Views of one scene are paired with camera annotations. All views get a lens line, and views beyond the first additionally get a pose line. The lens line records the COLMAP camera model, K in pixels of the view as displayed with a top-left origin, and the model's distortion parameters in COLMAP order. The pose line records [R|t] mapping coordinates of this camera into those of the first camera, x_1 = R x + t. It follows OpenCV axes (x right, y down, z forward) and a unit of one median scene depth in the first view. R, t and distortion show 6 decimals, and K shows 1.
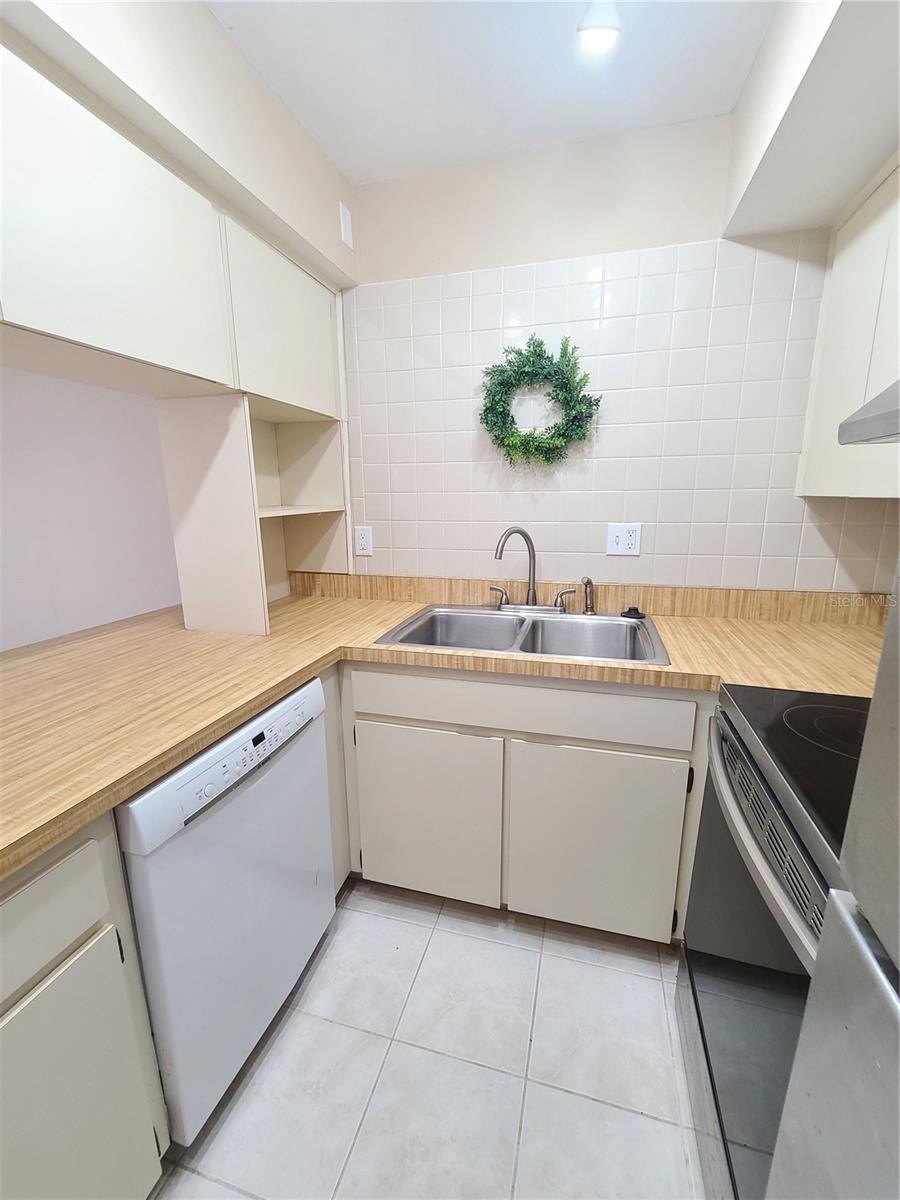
lens RADIAL K [[490.8, 0, 455.9], [0, 490.8, 603.9], [0, 0, 1]] dist [-0.001608, 0.000557]
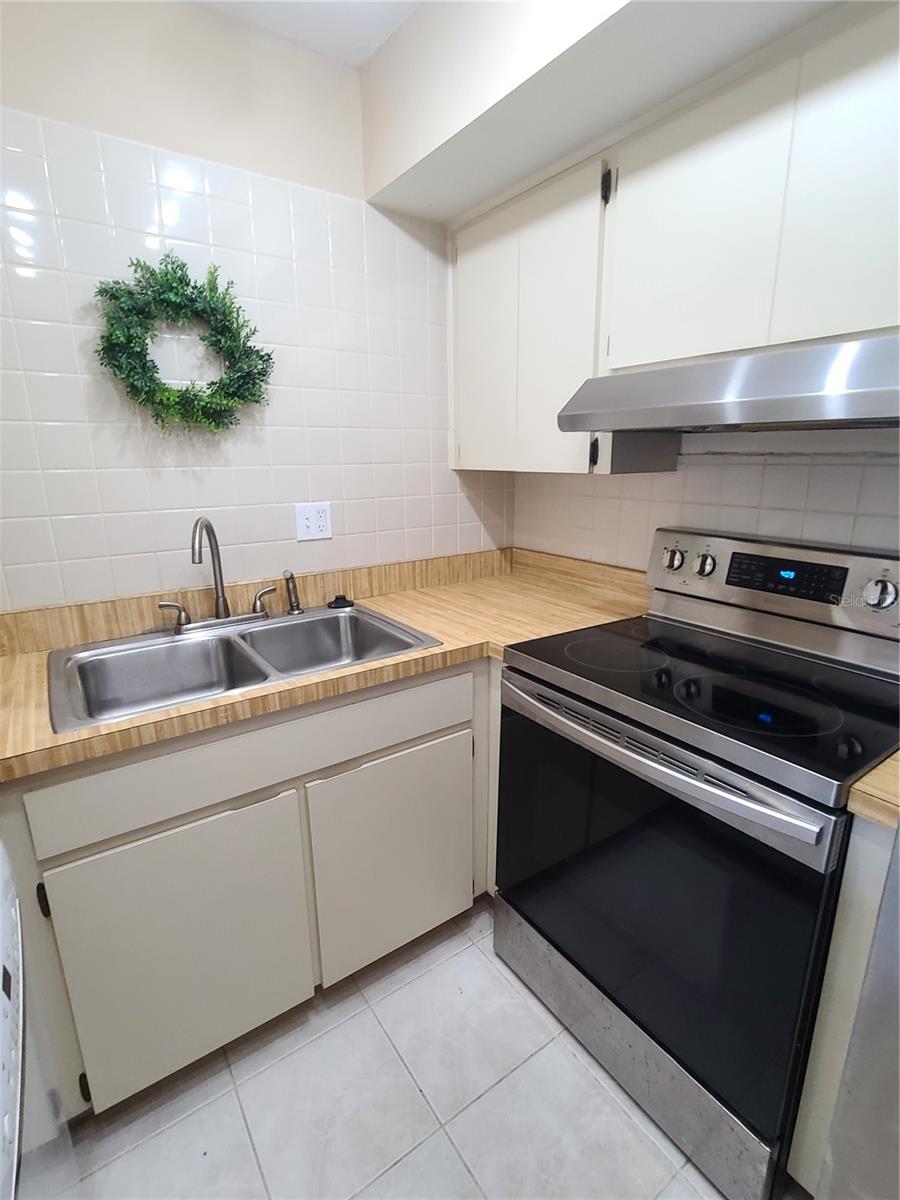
lens RADIAL K [[574.3, 0, 456.7], [0, 574.3, 603.6], [0, 0, 1]] dist [-0.000377, -0.000407]
pose [[0.633933, -0.191568, 0.749287, -0.306780], [0.169820, 0.979671, 0.106794, -0.056961], [-0.754513, 0.059544, 0.653578, 0.158315]]
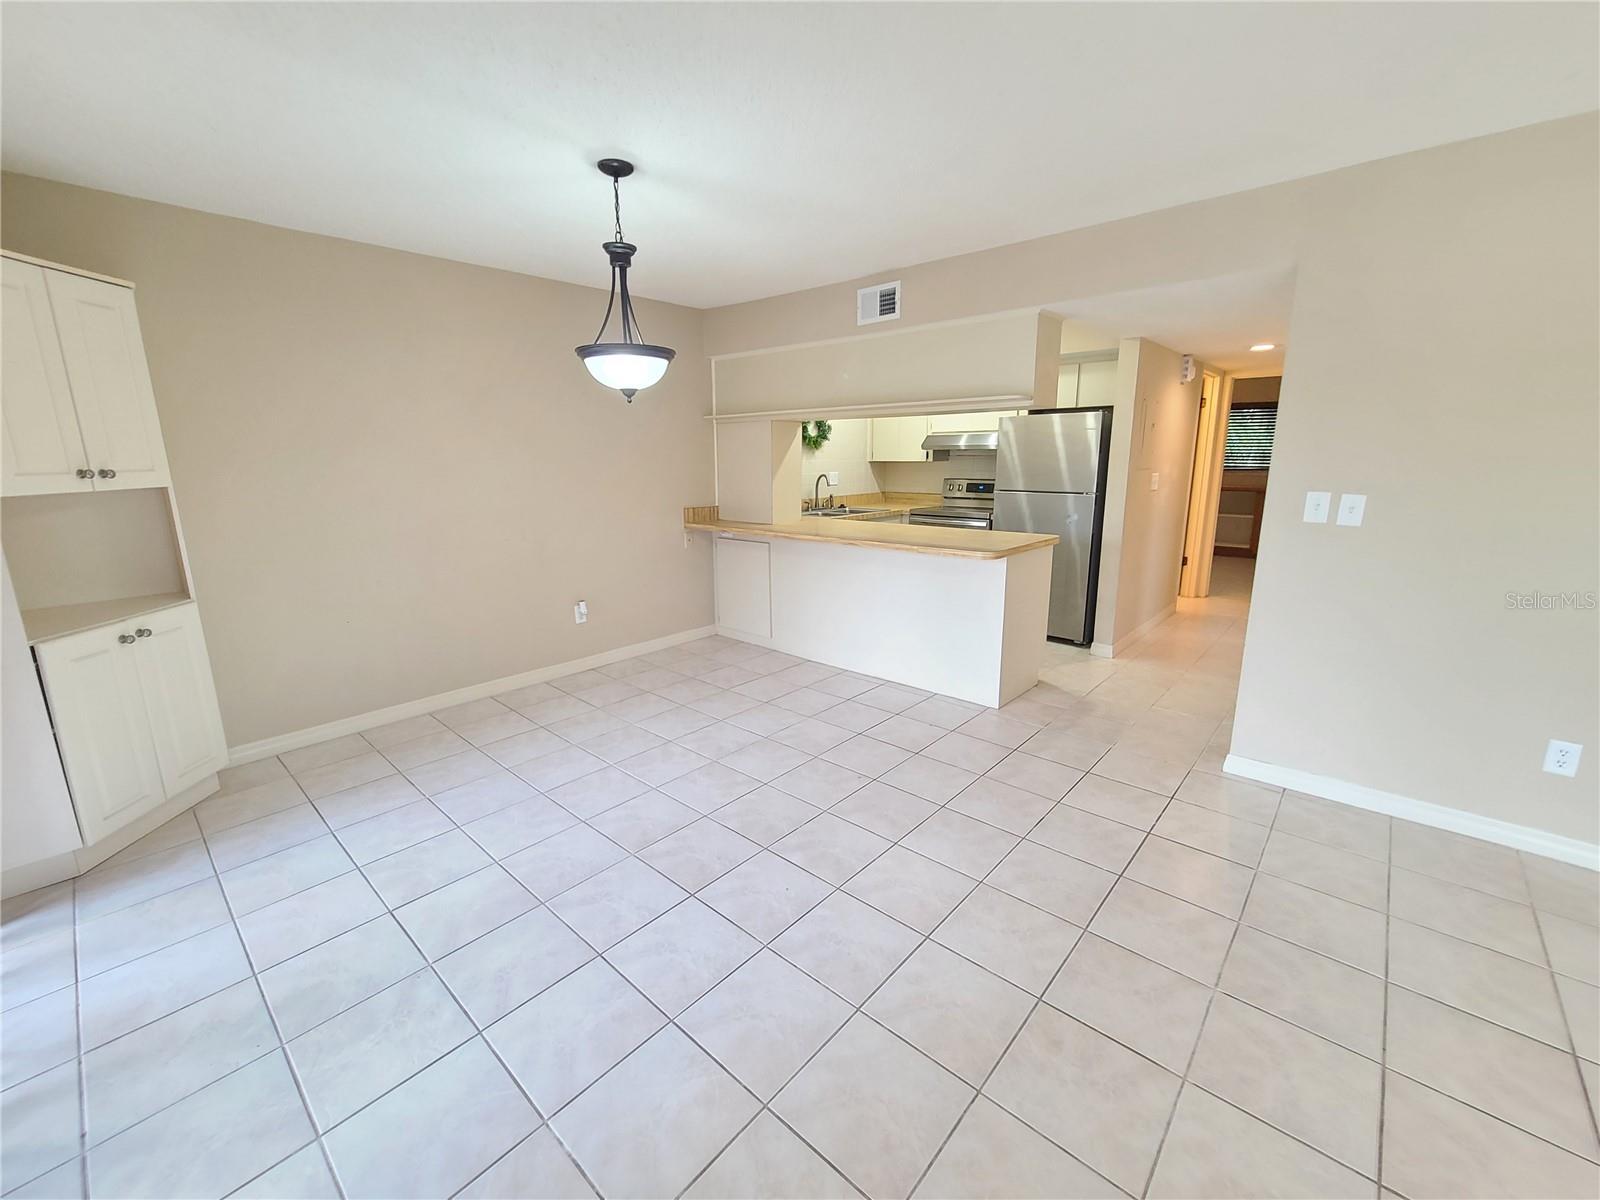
lens RADIAL K [[654.4, 0, 805.7], [0, 654.4, 587.9], [0, 0, 1]] dist [-0.001608, 0.000557]
pose [[0.448778, -0.177103, 0.875919, -2.977412], [0.198871, 0.975379, 0.095321, 0.075332], [-0.871234, 0.131417, 0.472949, -0.434891]]
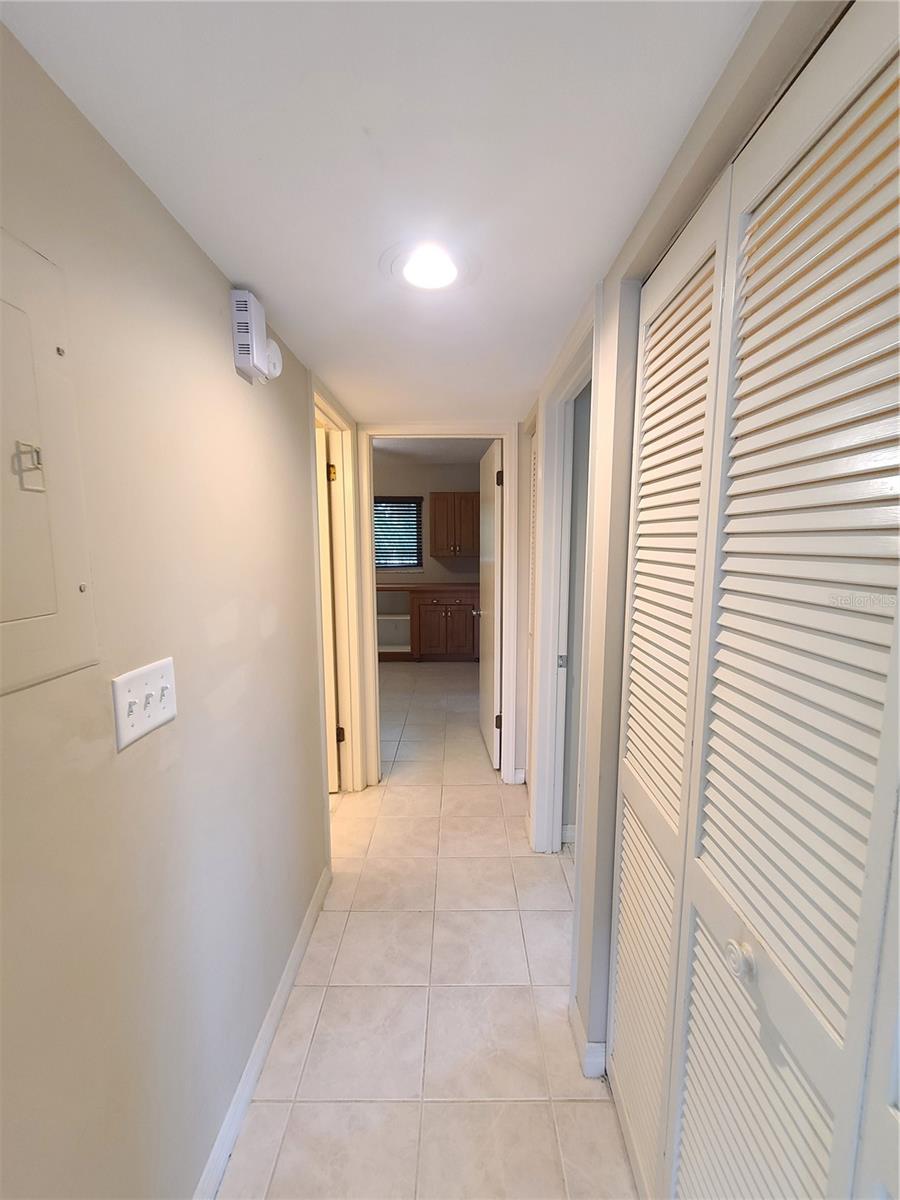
lens RADIAL K [[490.8, 0, 455.9], [0, 490.8, 603.9], [0, 0, 1]] dist [-0.001608, 0.000557]
pose [[-0.254541, -0.114163, 0.960300, -0.296514], [0.219273, 0.960331, 0.172289, 0.080316], [-0.941875, 0.254423, -0.219411, -0.697677]]
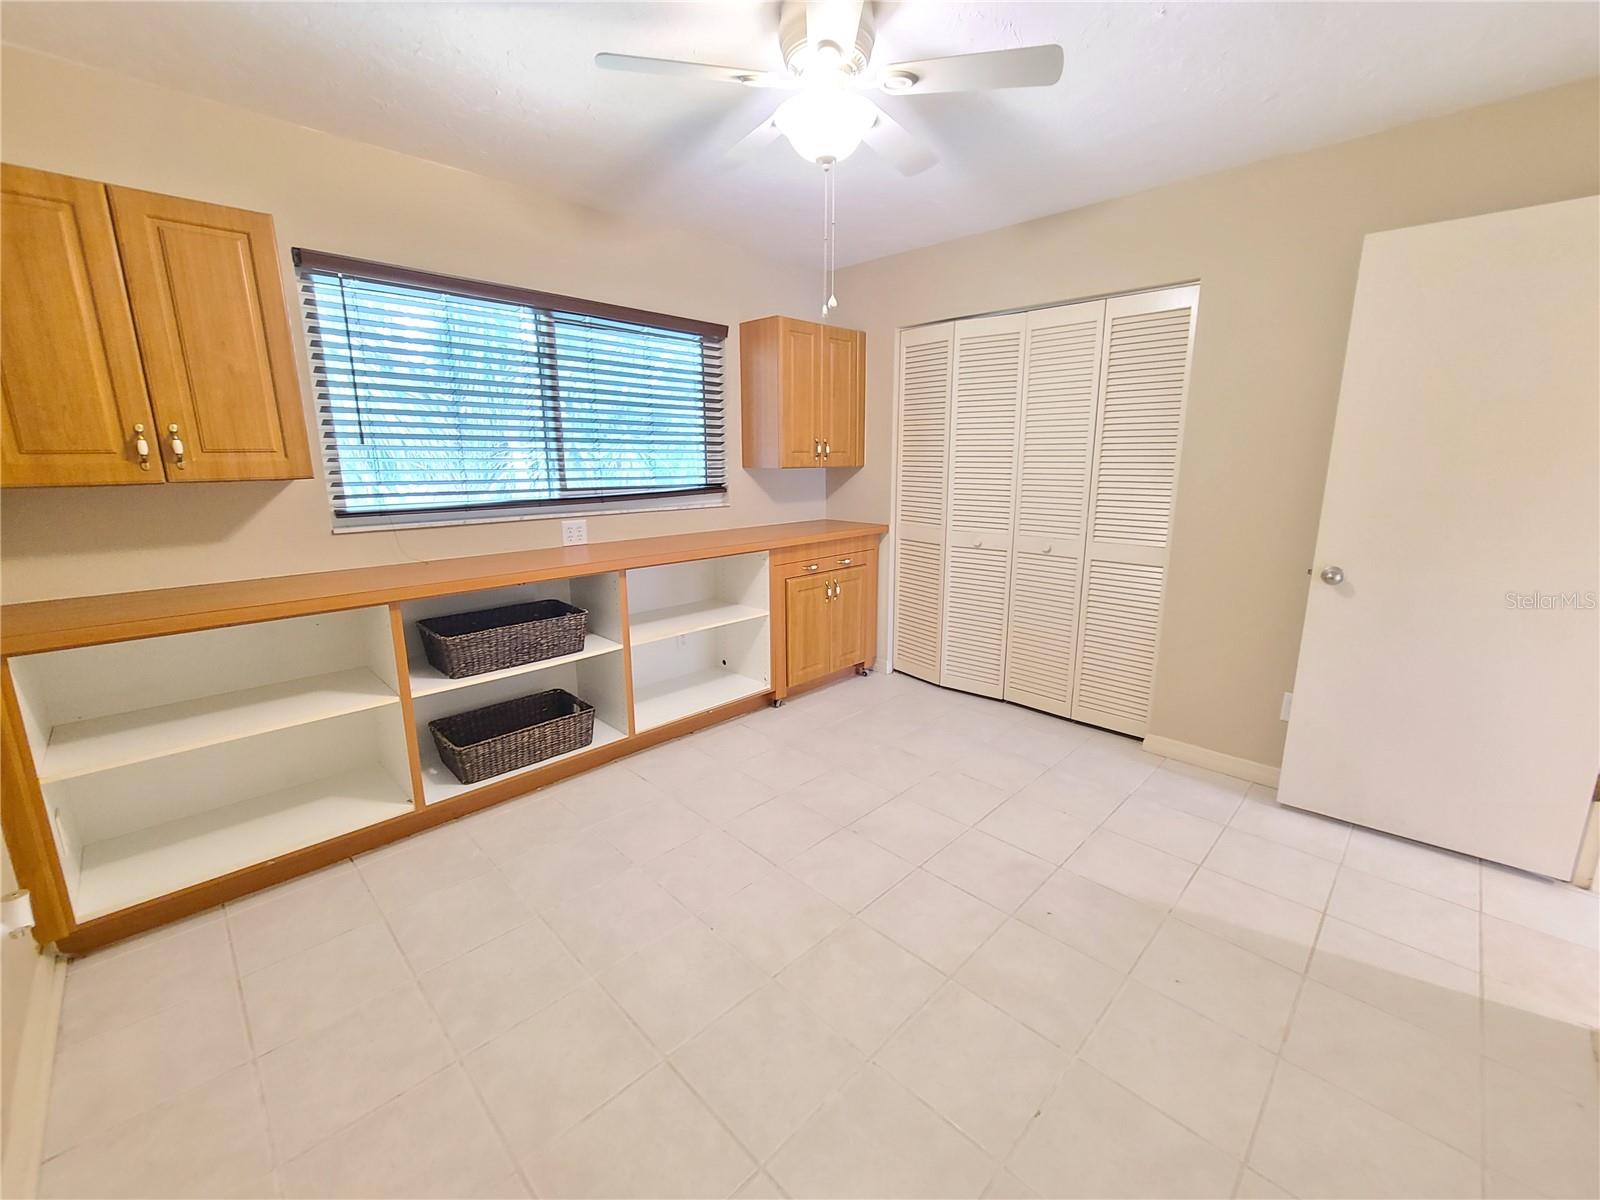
lens RADIAL K [[654.4, 0, 805.7], [0, 654.4, 587.9], [0, 0, 1]] dist [-0.001608, 0.000557]
pose [[-0.867801, -0.088560, 0.488957, 2.066192], [0.118956, 0.918355, 0.377457, -0.099691], [-0.482464, 0.385722, -0.786414, 0.354507]]
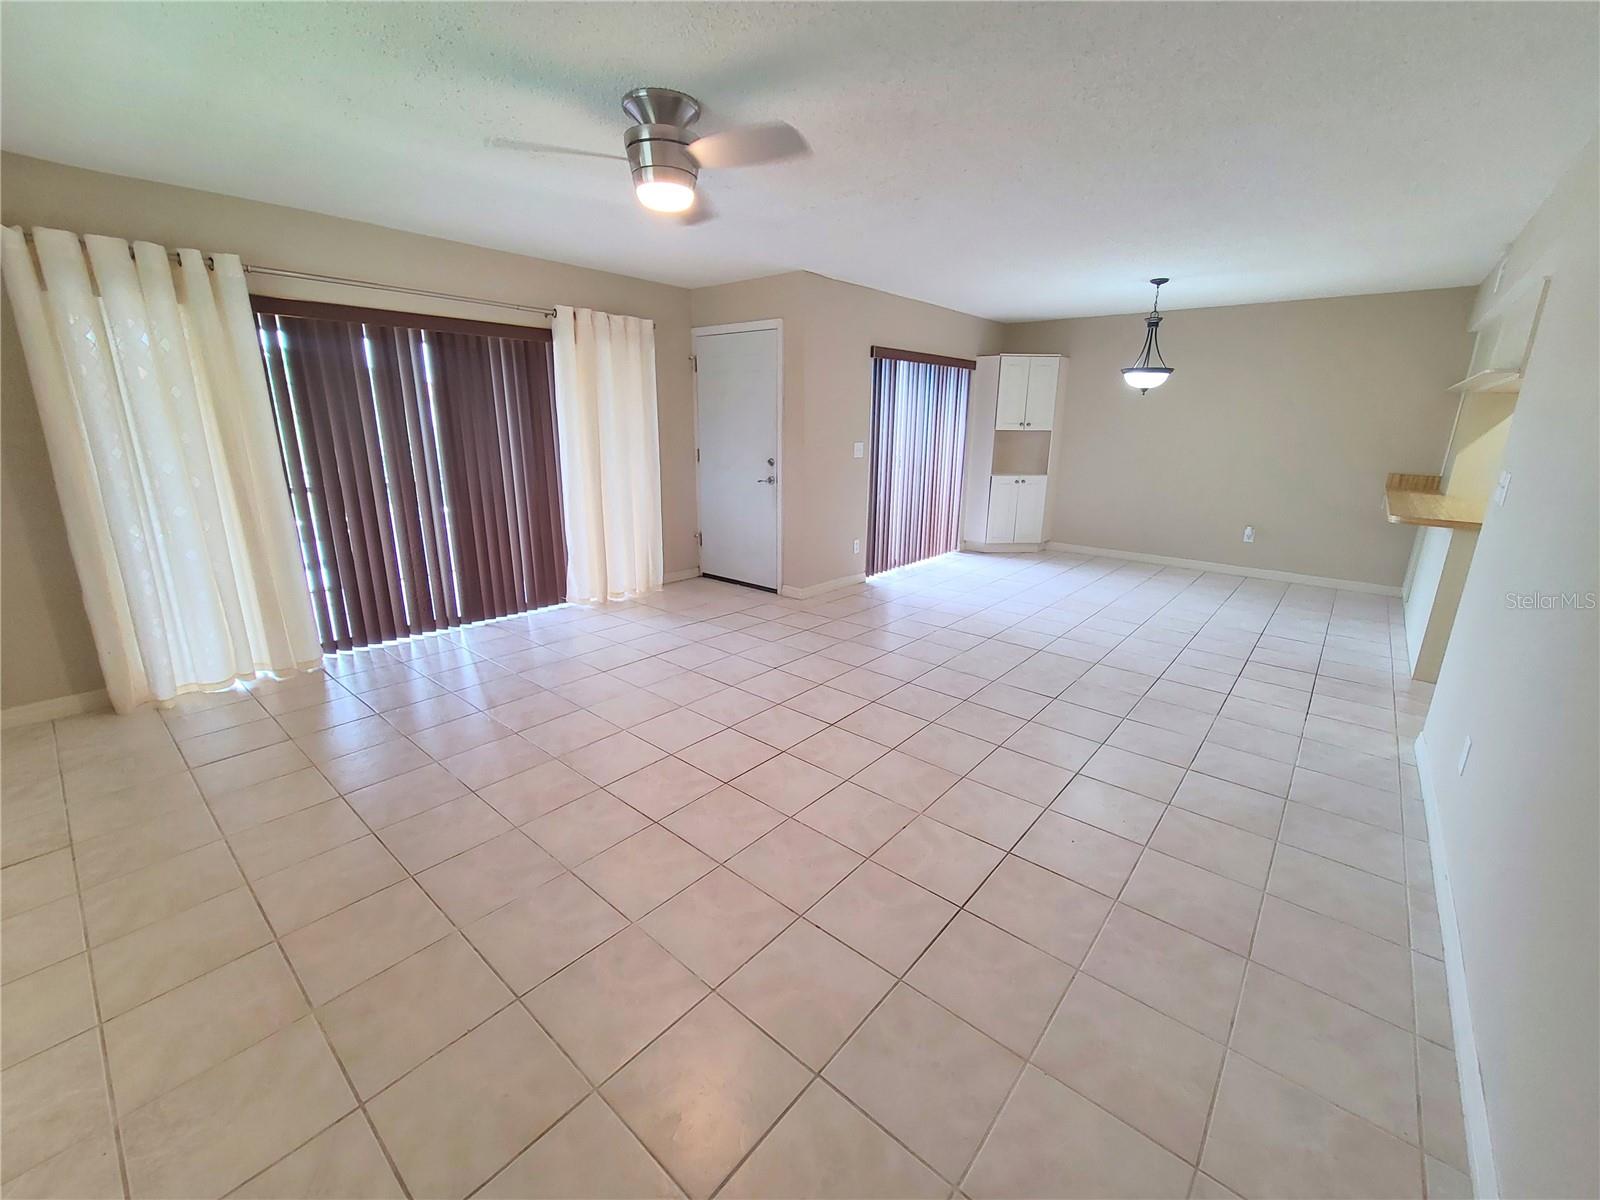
lens RADIAL K [[654.4, 0, 805.7], [0, 654.4, 587.9], [0, 0, 1]] dist [-0.001608, 0.000557]
pose [[0.905658, 0.127383, -0.404422, -1.872373], [-0.112697, 0.991815, 0.060025, 0.593948], [0.408758, -0.008785, 0.912600, -2.794724]]
